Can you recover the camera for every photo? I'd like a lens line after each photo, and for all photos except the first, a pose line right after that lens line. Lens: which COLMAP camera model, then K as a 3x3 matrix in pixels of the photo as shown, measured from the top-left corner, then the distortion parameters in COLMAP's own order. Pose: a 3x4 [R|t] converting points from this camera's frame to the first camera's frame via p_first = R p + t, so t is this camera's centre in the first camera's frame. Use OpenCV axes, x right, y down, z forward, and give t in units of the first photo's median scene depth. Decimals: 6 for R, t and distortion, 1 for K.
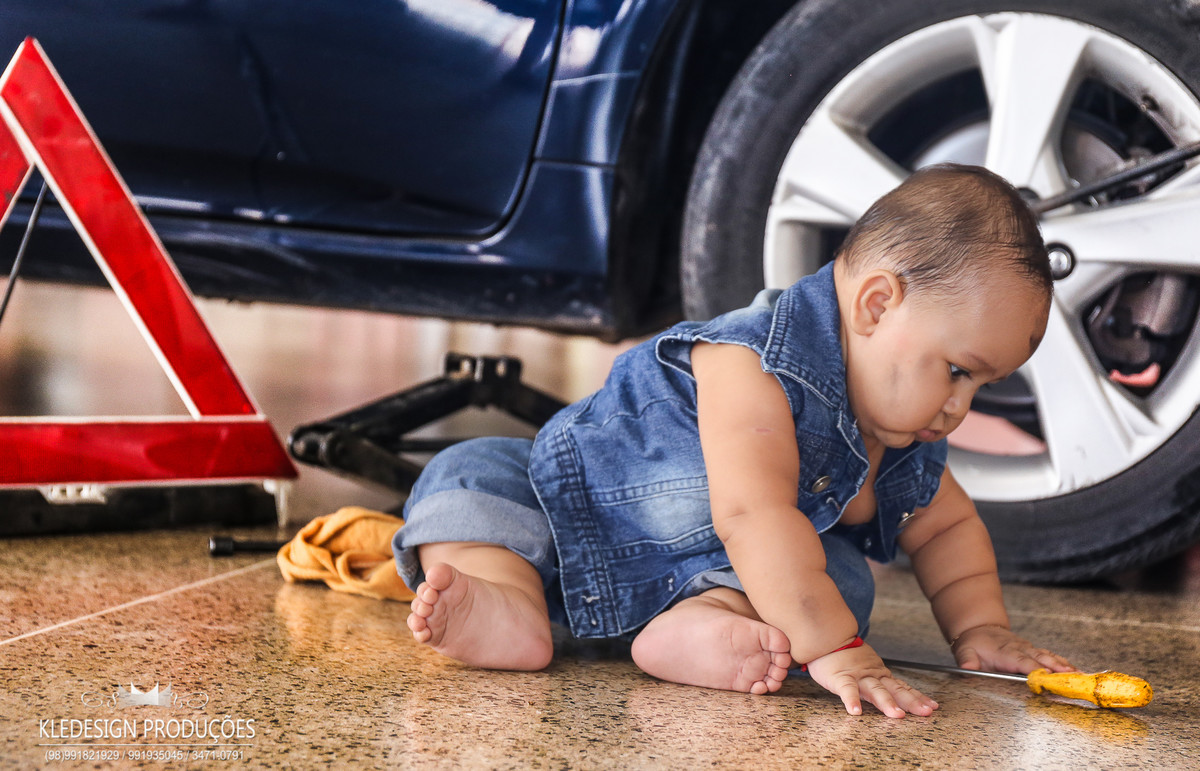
lens RADIAL K [[2747.1, 0, 700.0], [0, 2747.1, 422.0], [0, 0, 1]] dist [0.121057, 0.828720]
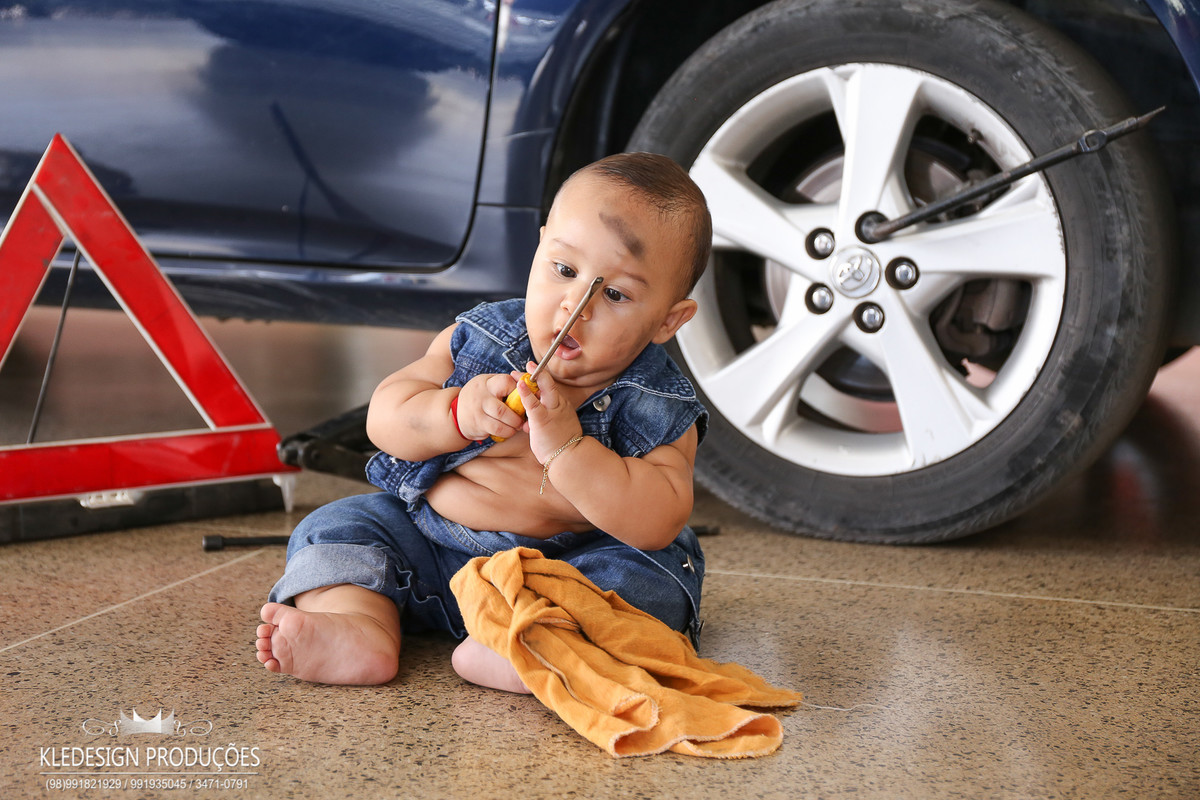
lens RADIAL K [[2001.5, 0, 600.0], [0, 2001.5, 400.0], [0, 0, 1]] dist [0.037900, 0.613642]
pose [[0.989595, -0.037179, -0.138997, 0.118238], [0.044357, 0.997818, 0.048905, -0.051855], [0.136875, -0.054562, 0.989085, 0.131787]]
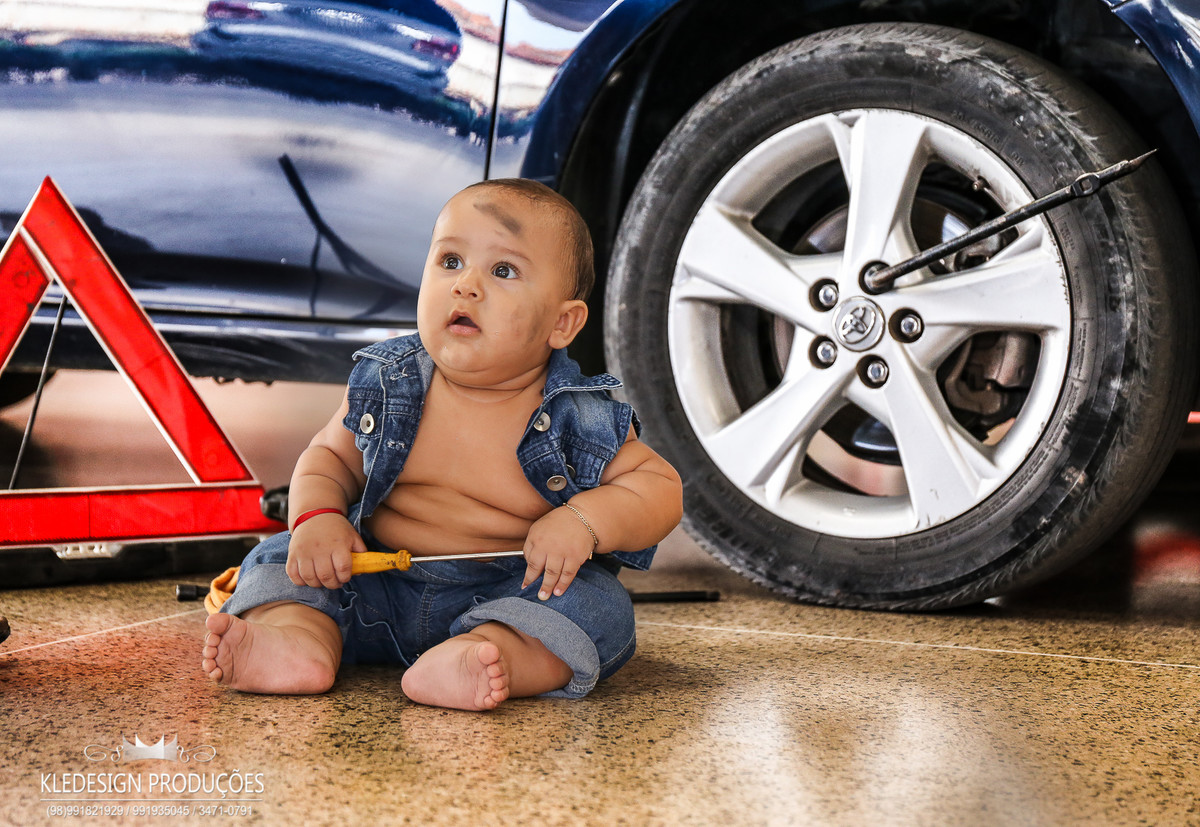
lens RADIAL K [[2452.1, 0, 621.3], [0, 2452.1, 413.8], [0, 0, 1]] dist [0.116165, 0.624621]
pose [[0.980138, -0.032974, -0.195557, 0.210127], [0.028970, 0.999309, -0.023301, -0.002006], [0.196190, 0.017173, 0.980416, -0.010893]]
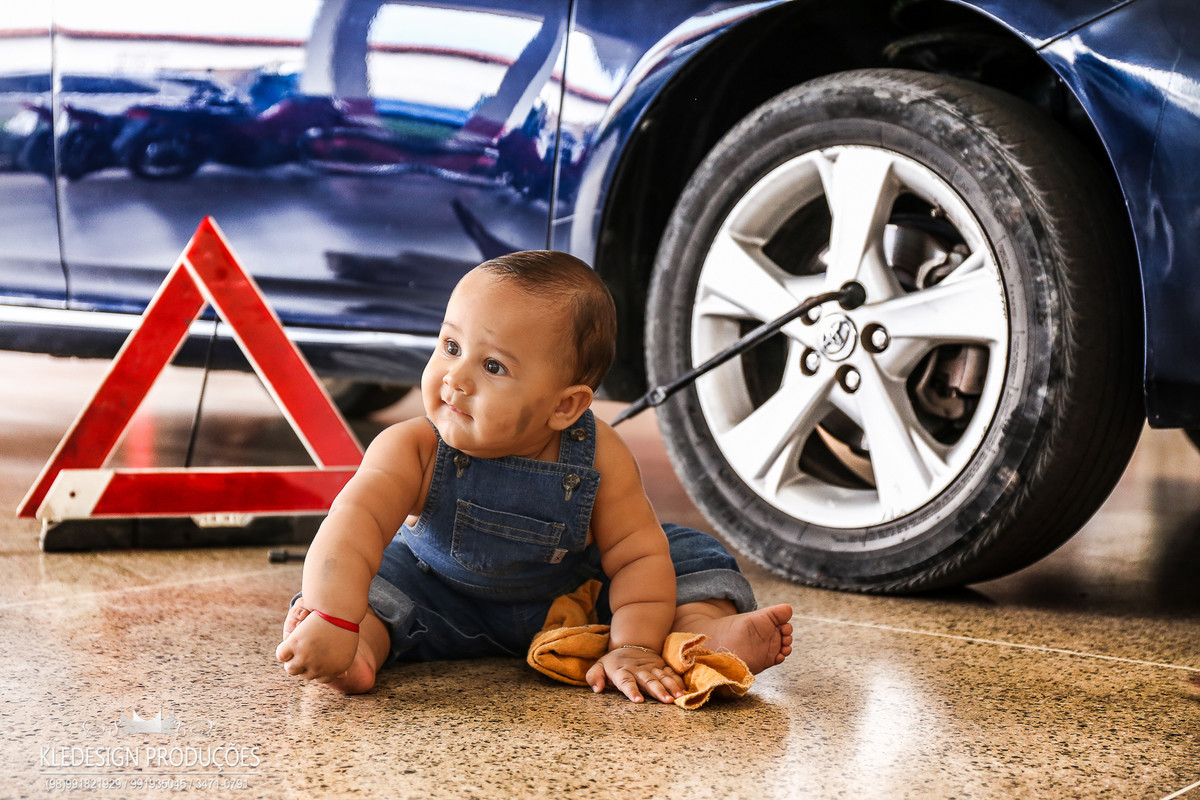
lens RADIAL K [[2001.5, 0, 600.0], [0, 2001.5, 400.0], [0, 0, 1]] dist [0.037900, 0.613642]
pose [[0.898734, -0.024274, -0.437822, 0.416917], [0.007142, 0.999144, -0.040735, 0.006620], [0.438436, 0.033483, 0.898138, 0.118588]]
